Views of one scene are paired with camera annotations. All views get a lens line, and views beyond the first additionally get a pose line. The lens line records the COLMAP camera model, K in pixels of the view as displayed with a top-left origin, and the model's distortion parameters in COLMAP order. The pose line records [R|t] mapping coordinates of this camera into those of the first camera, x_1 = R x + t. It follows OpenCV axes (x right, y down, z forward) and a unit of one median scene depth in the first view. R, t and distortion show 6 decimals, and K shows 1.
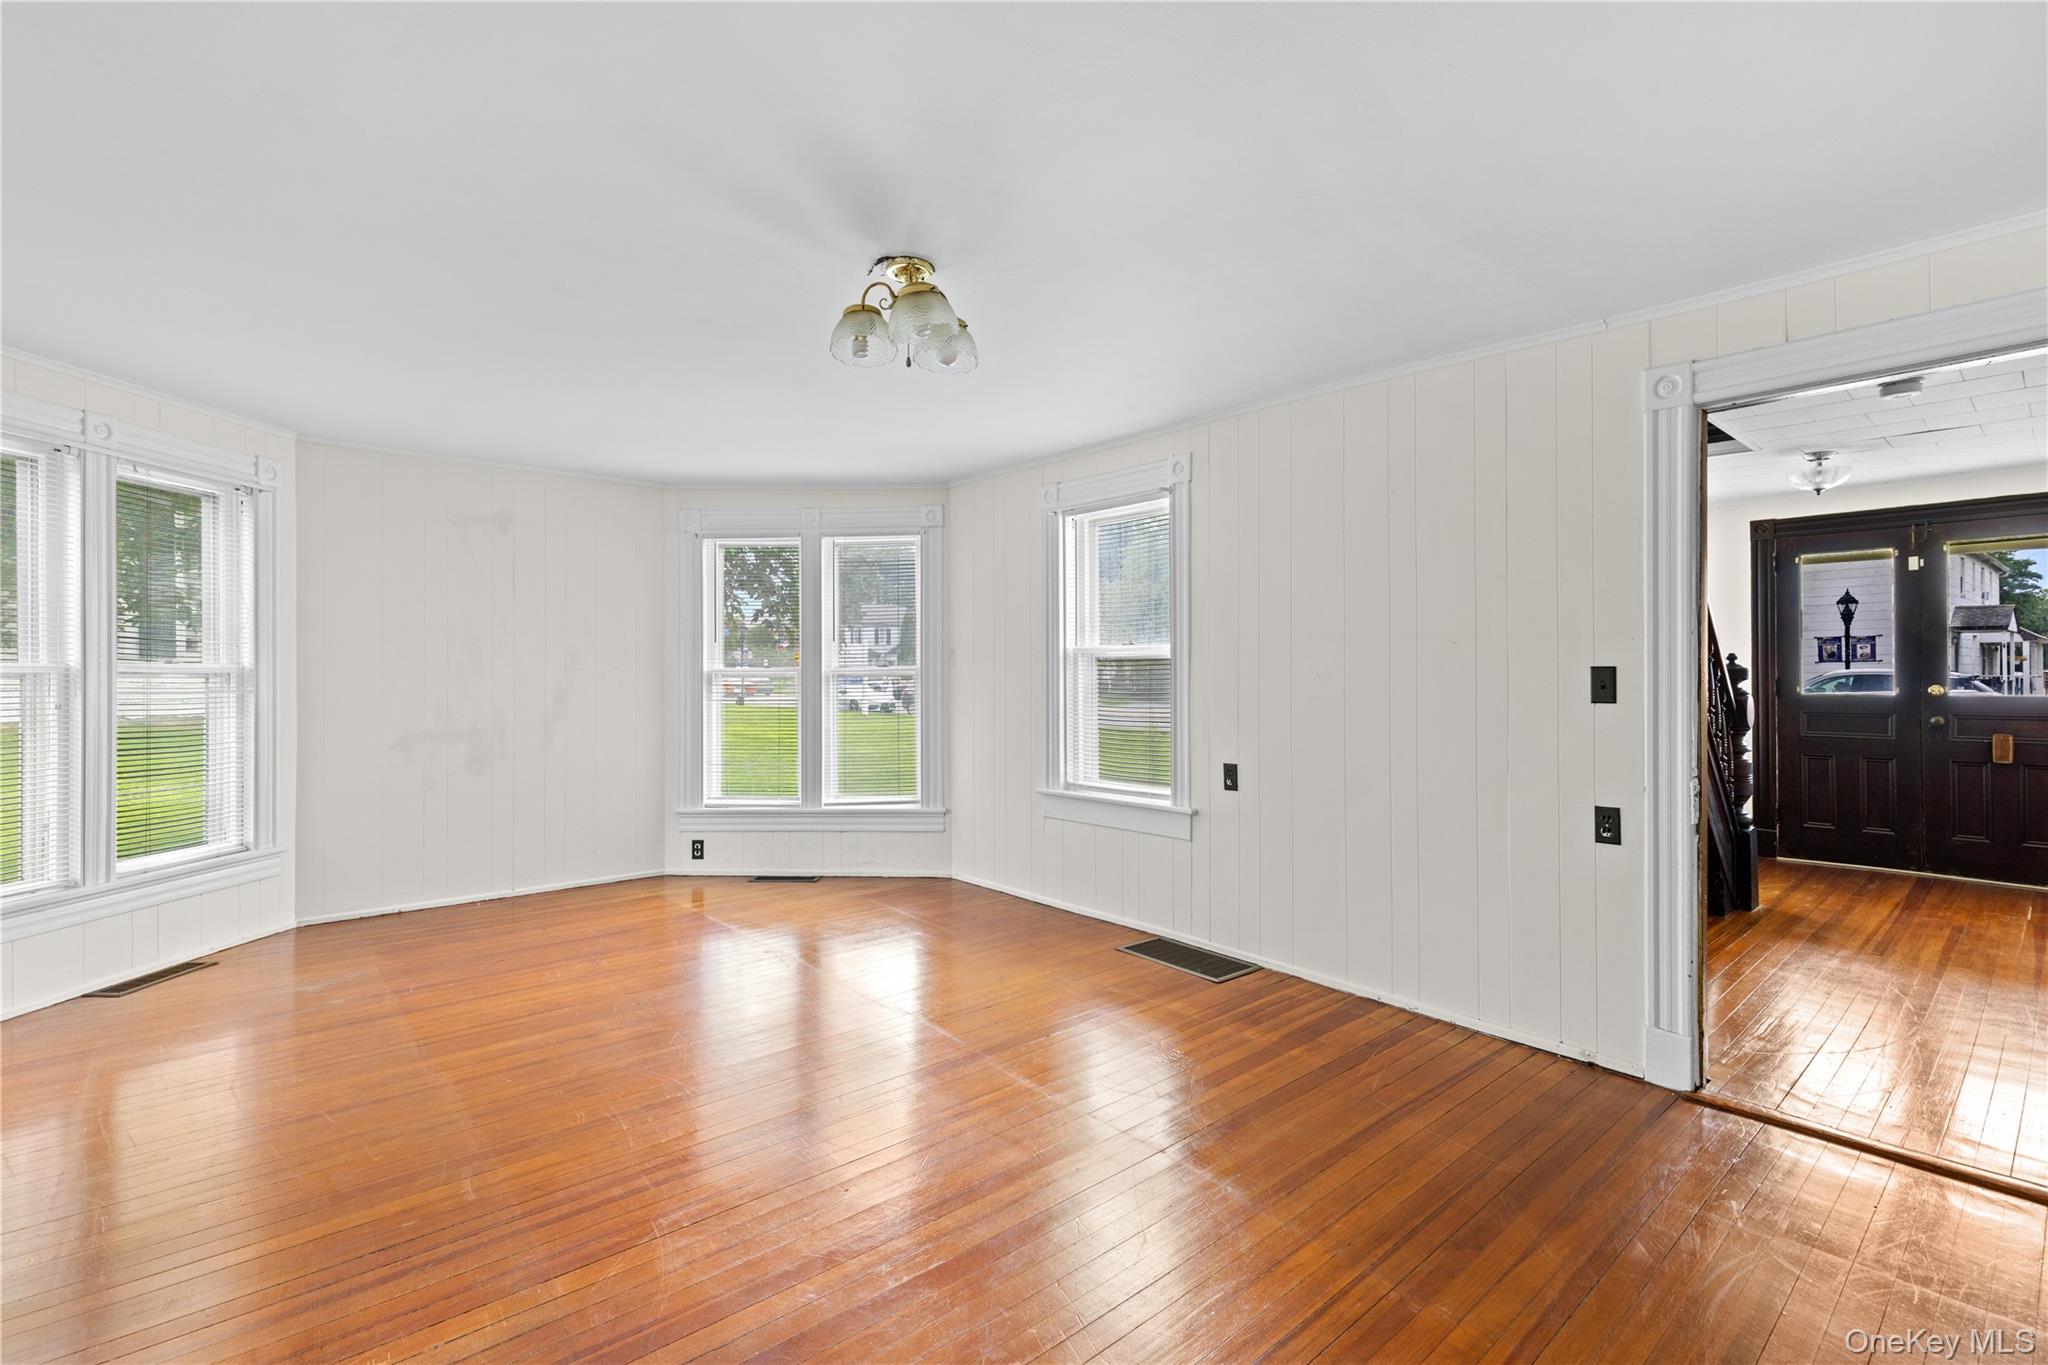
lens RADIAL K [[916.0, 0, 1023.7], [0, 916.0, 666.6], [0, 0, 1]] dist [0.000431, -0.000145]
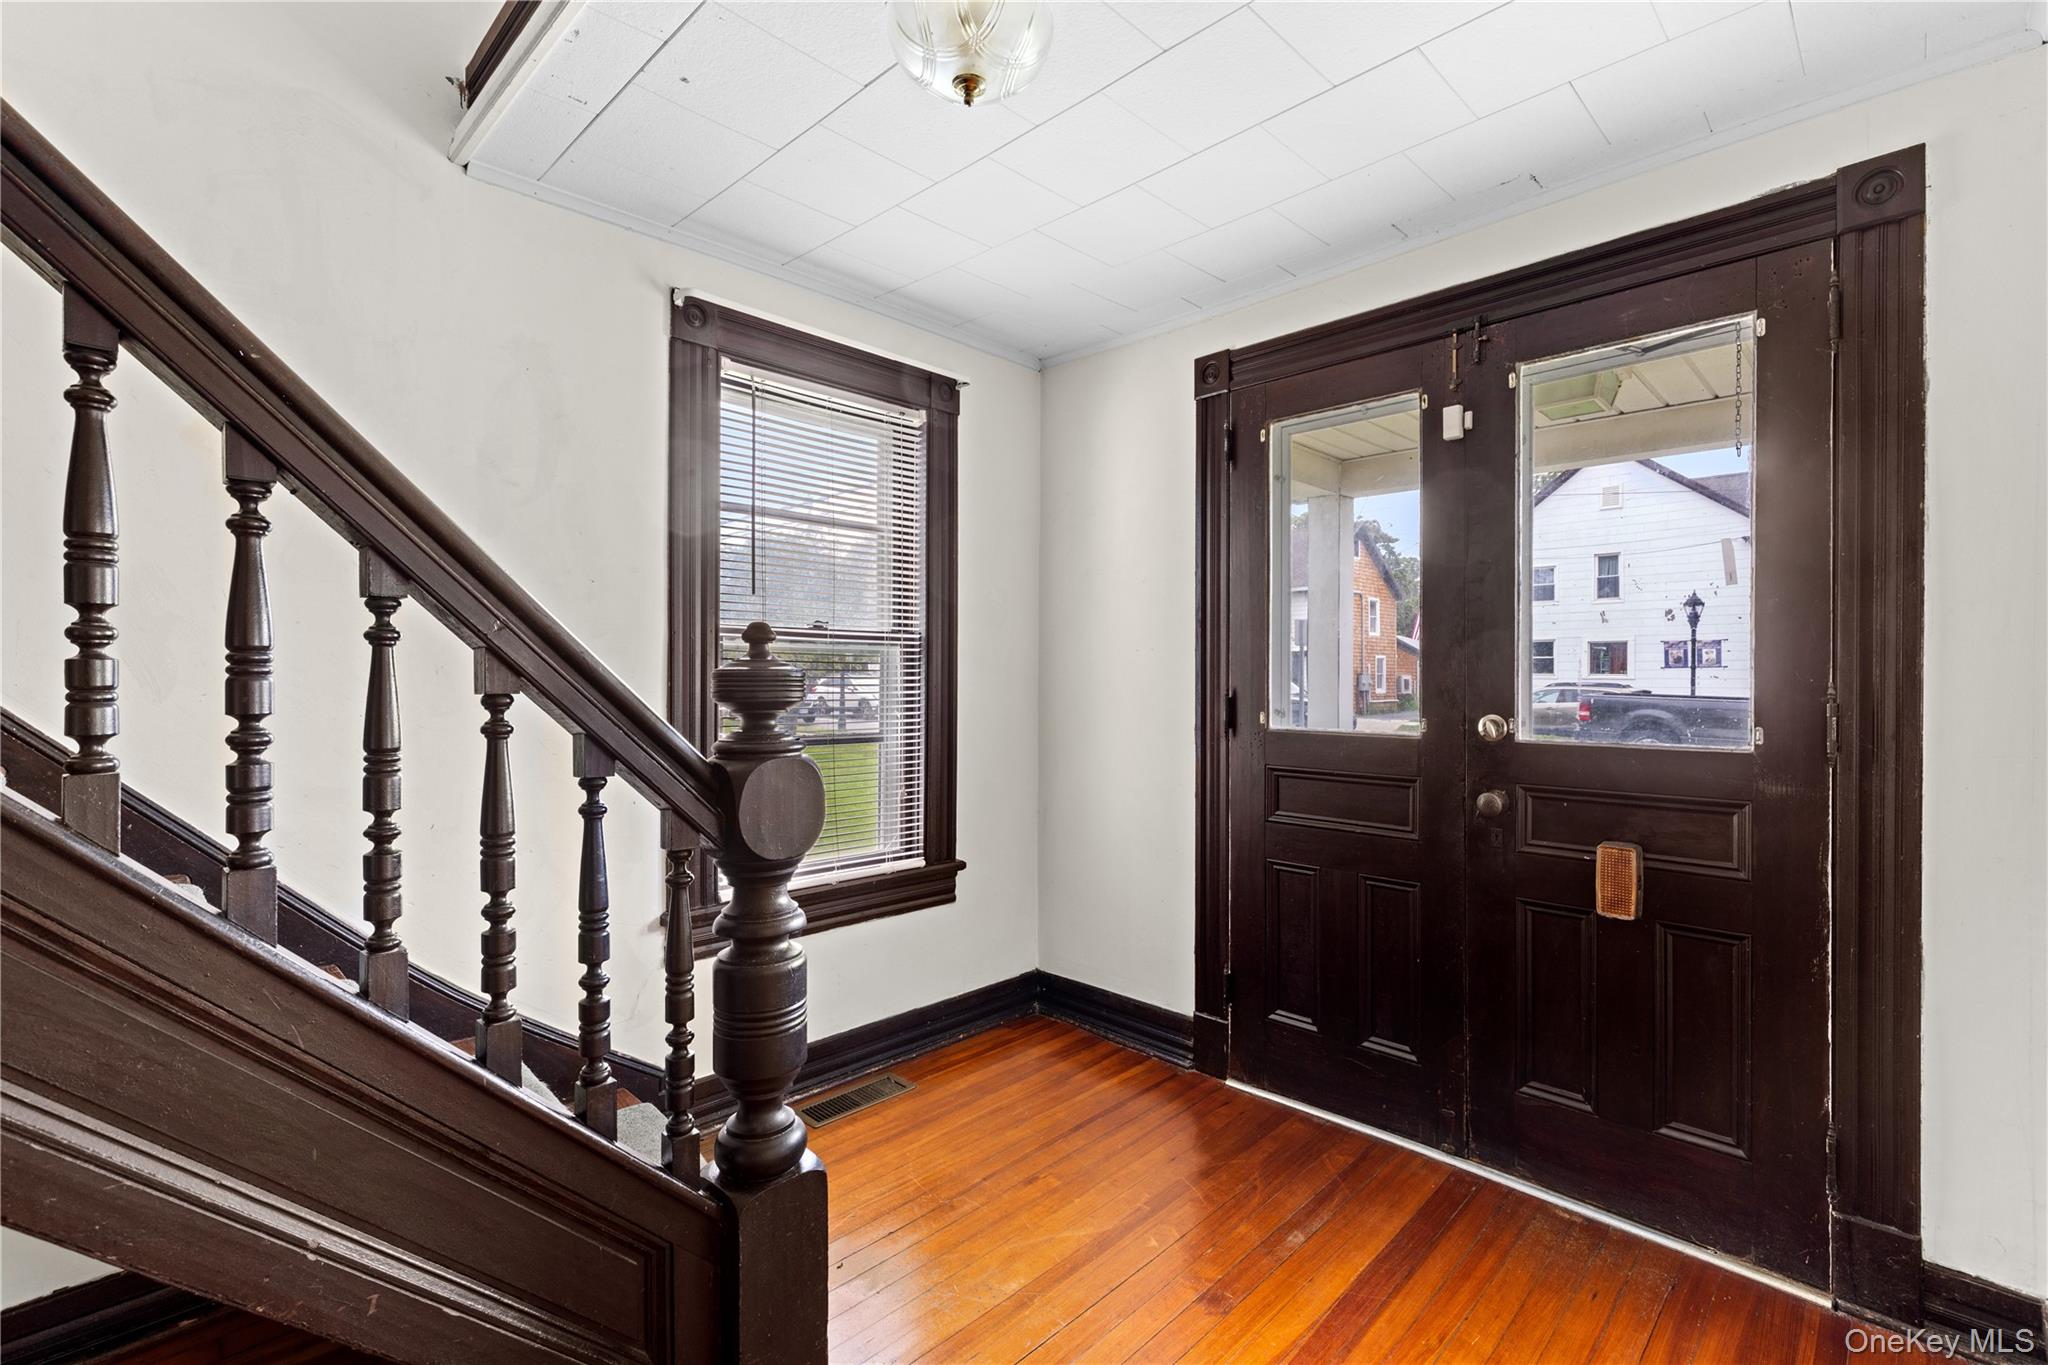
lens RADIAL K [[916.5, 0, 1013.6], [0, 916.5, 677.3], [0, 0, 1]] dist [0.001224, -0.000203]
pose [[0.997369, 0.009301, 0.071895, 0.476099], [-0.010254, 0.999864, 0.012894, -0.000082], [-0.071765, -0.013598, 0.997329, 0.382458]]
